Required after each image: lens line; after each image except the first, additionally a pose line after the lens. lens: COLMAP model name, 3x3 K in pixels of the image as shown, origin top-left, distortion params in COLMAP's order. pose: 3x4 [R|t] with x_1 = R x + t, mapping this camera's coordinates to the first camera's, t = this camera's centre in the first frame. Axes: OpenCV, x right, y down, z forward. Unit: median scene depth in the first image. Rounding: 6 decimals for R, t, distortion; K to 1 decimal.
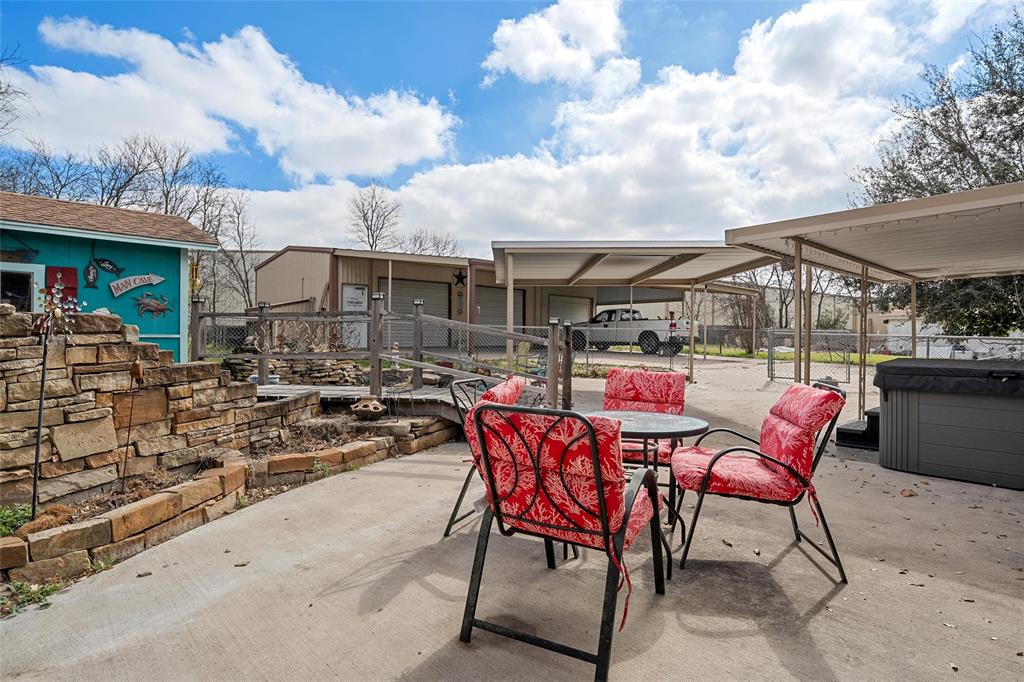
lens RADIAL K [[555.0, 0, 509.8], [0, 555.0, 340.3], [0, 0, 1]] dist [-0.000838, -0.000356]
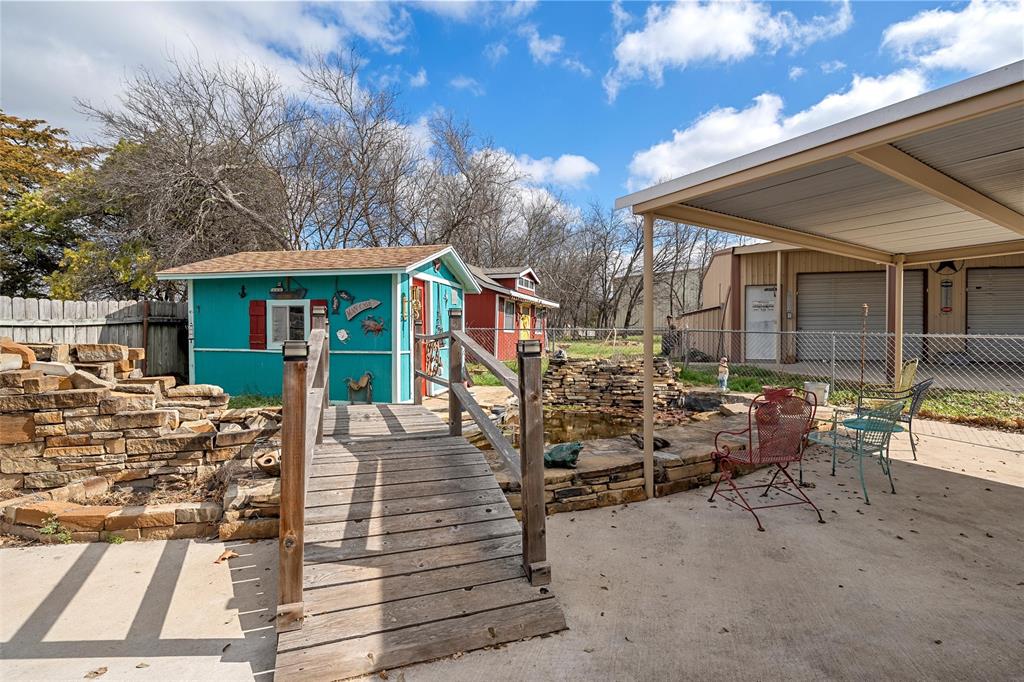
lens RADIAL K [[488.2, 0, 514.2], [0, 488.2, 338.9], [0, 0, 1]] dist [0.002316, -0.000396]
pose [[0.542141, -0.002391, -0.840284, 0.609805], [-0.004074, 0.999977, -0.005474, -0.051221], [0.840278, 0.006391, 0.542118, 1.118057]]
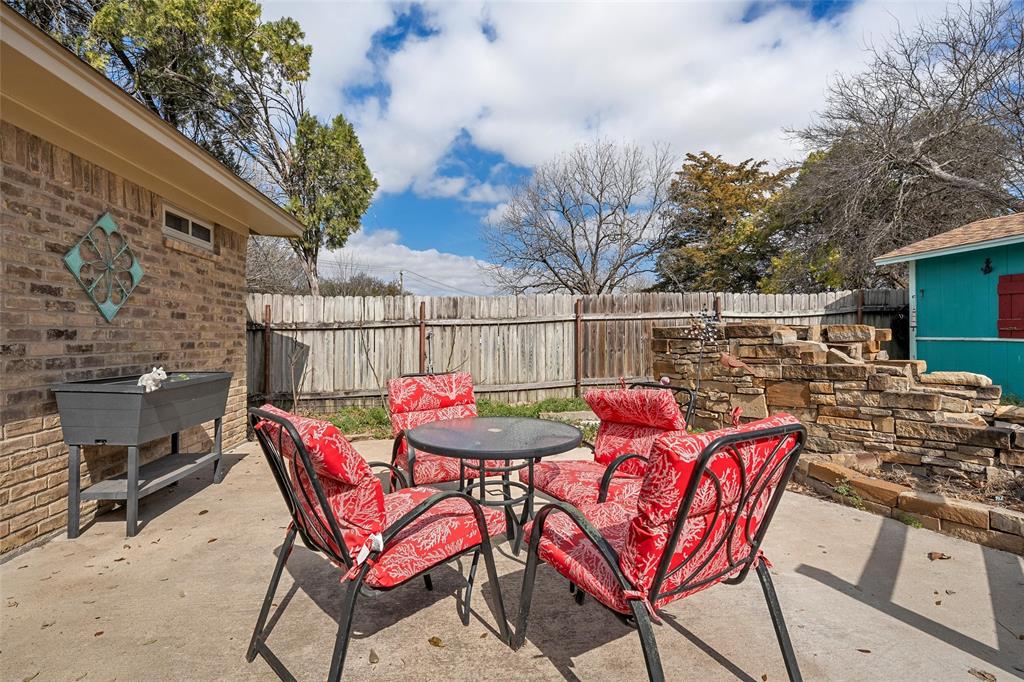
lens RADIAL K [[488.2, 0, 515.9], [0, 488.2, 339.2], [0, 0, 1]] dist [0.002316, -0.000396]
pose [[-0.584161, -0.005268, -0.811621, 0.542725], [-0.012220, 0.999923, 0.002305, -0.002379], [0.811546, 0.011264, -0.584180, 0.970842]]
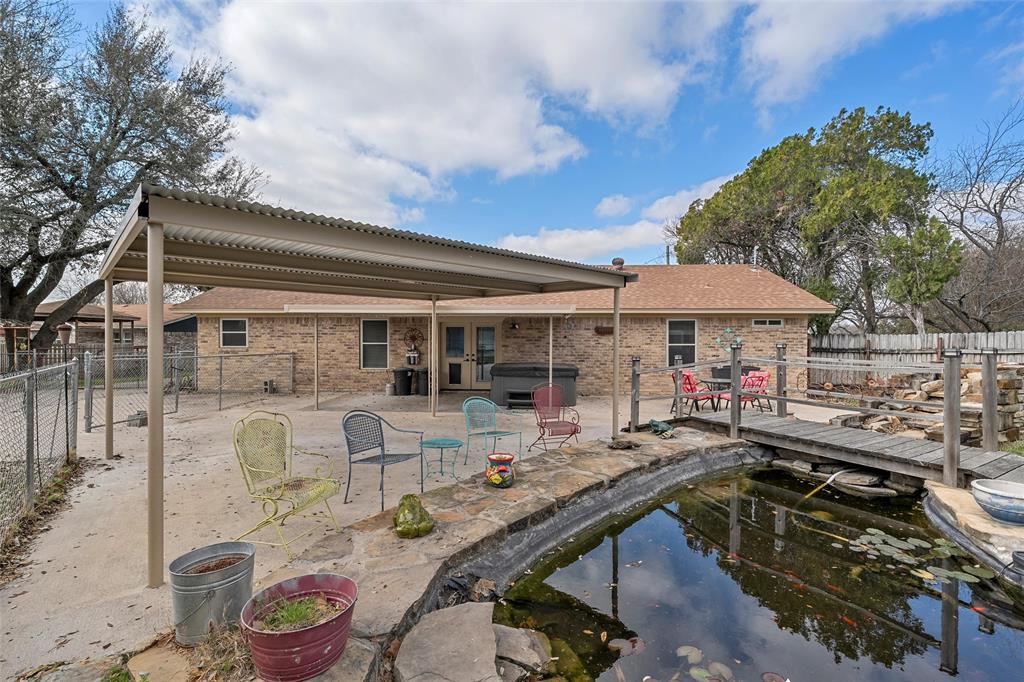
lens RADIAL K [[467.5, 0, 521.4], [0, 467.5, 334.3], [0, 0, 1]] dist [-0.003246, 0.000306]
pose [[-0.687022, -0.009364, 0.726577, -0.915640], [-0.001164, 0.999930, 0.011786, -0.167838], [-0.726636, 0.007251, -0.686984, 3.014820]]
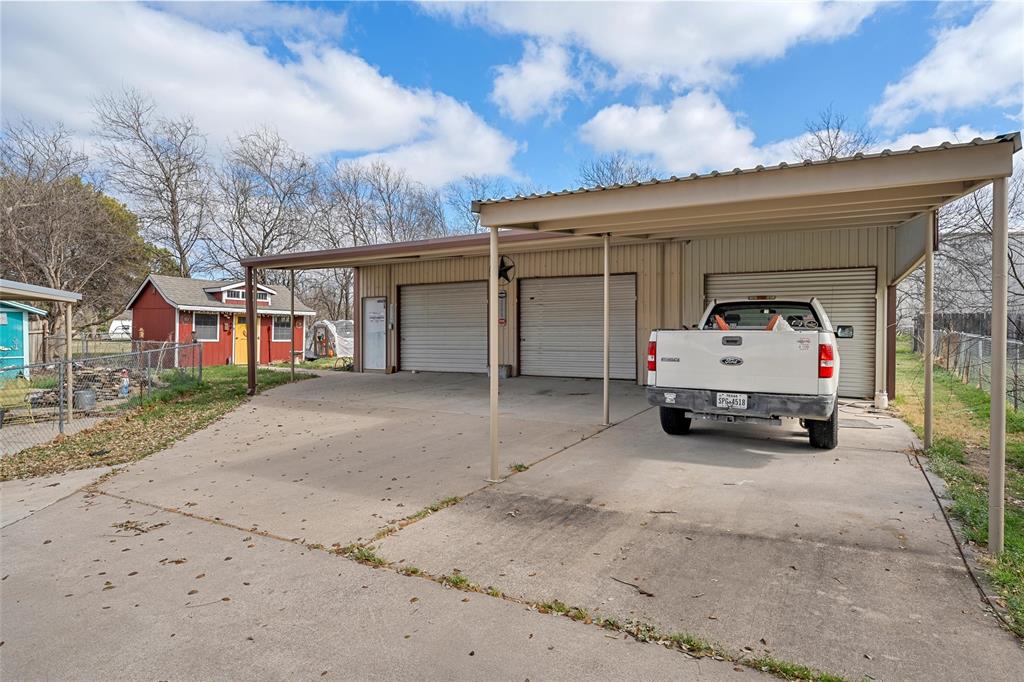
lens RADIAL K [[488.2, 0, 514.3], [0, 488.2, 336.7], [0, 0, 1]] dist [0.002316, -0.000396]
pose [[0.369488, 0.003036, -0.929231, 2.164850], [-0.001791, 0.999995, 0.002555, -0.168399], [0.929234, 0.000720, 0.369492, 3.829189]]
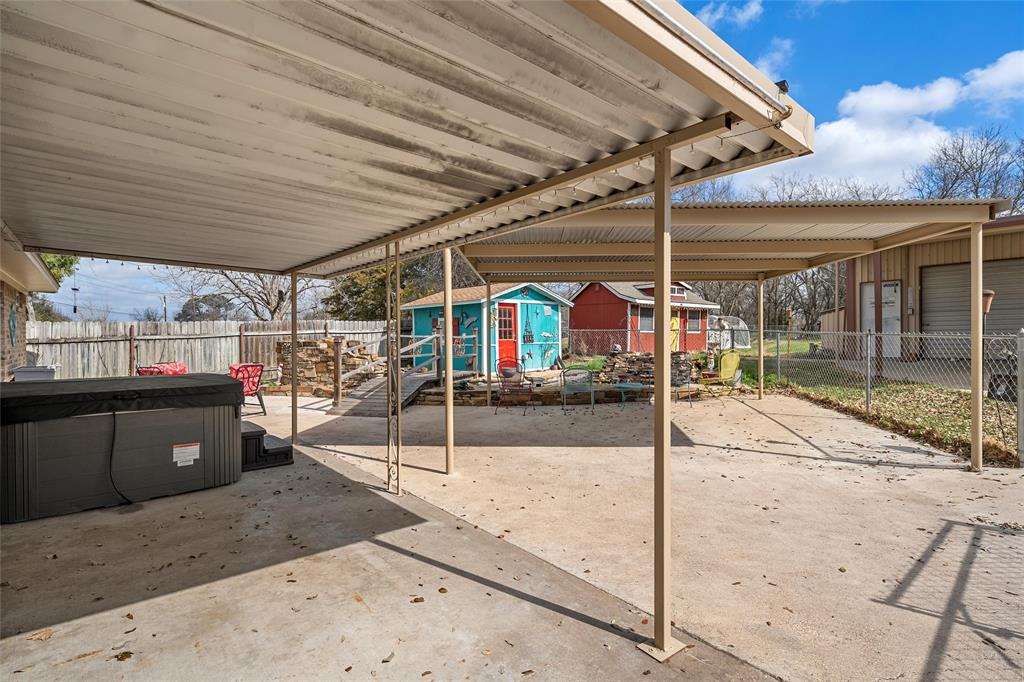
lens RADIAL K [[488.2, 0, 510.5], [0, 488.2, 340.9], [0, 0, 1]] dist [0.002316, -0.000396]
pose [[-0.042938, 0.001776, -0.999076, 2.016048], [-0.002314, 0.999996, 0.001878, -0.045617], [0.999075, 0.002393, -0.042934, 1.967610]]
